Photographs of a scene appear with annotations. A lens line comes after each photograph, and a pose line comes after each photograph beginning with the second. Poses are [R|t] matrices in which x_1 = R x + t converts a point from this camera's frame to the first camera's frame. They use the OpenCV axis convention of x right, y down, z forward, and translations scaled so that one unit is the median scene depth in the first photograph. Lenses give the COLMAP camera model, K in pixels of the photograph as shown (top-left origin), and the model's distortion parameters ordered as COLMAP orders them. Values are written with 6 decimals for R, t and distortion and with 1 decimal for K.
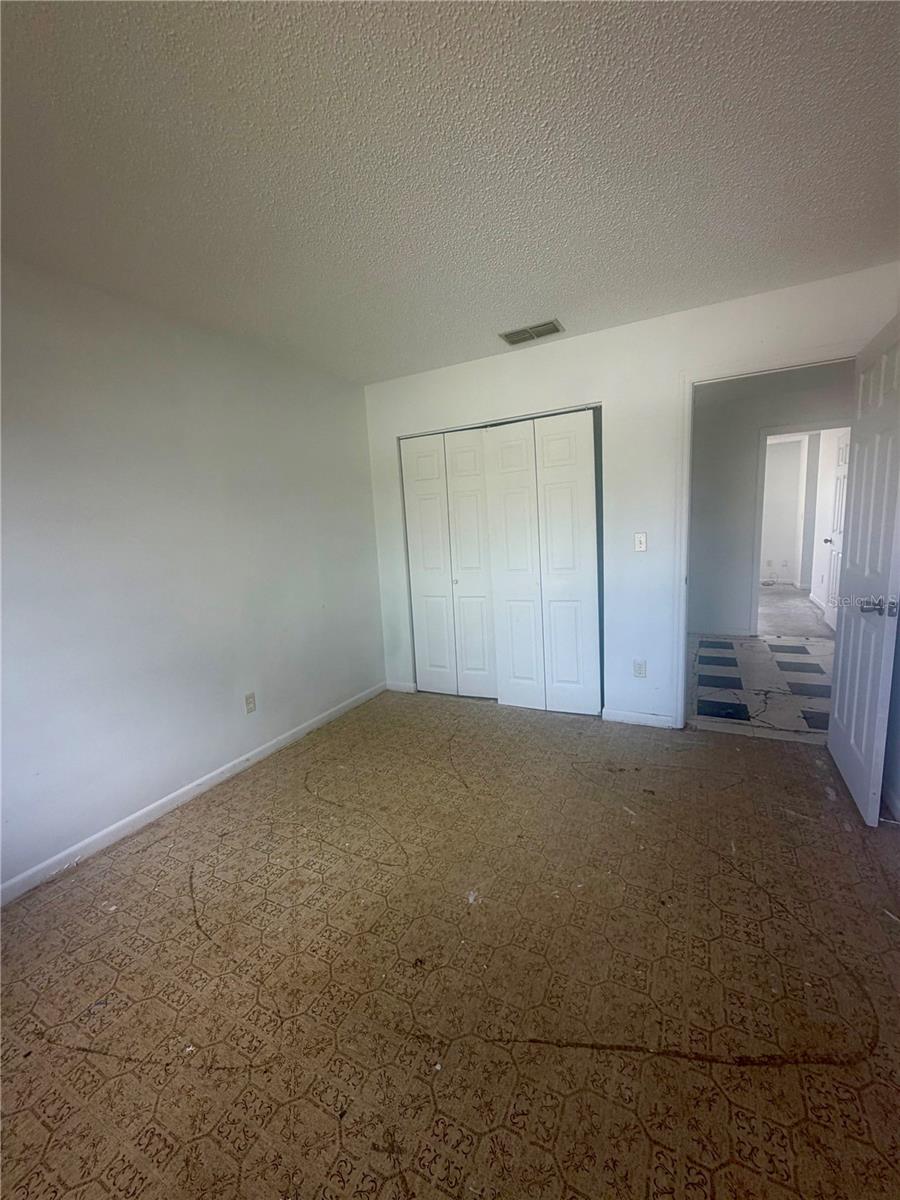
lens RADIAL K [[480.4, 0, 450.0], [0, 480.4, 600.0], [0, 0, 1]] dist [-0.000100, 0.000076]
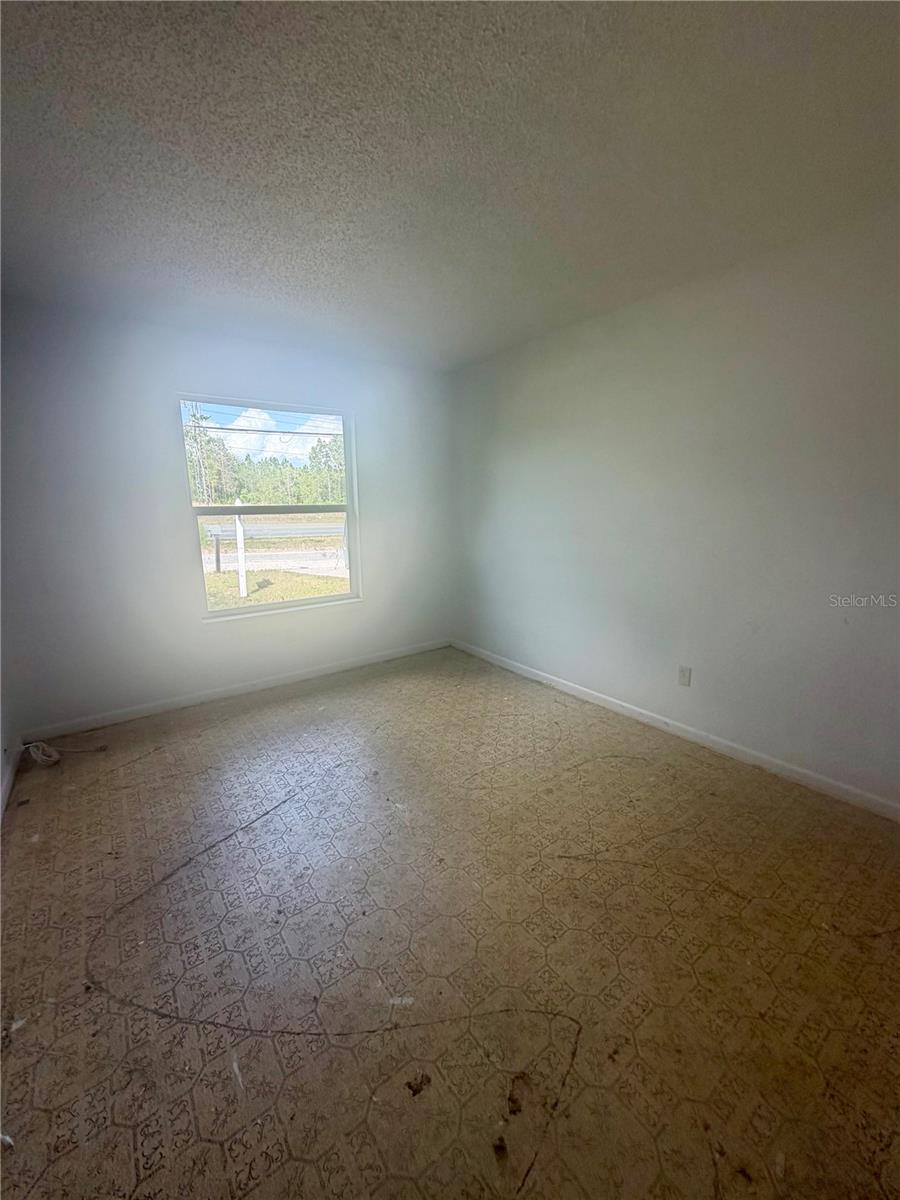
lens RADIAL K [[480.4, 0, 450.0], [0, 480.4, 600.0], [0, 0, 1]] dist [-0.000100, 0.000076]
pose [[-0.435776, 0.241599, -0.867023, 1.296204], [-0.106039, 0.942810, 0.316014, -0.406113], [0.893787, 0.229650, -0.385235, 2.025369]]
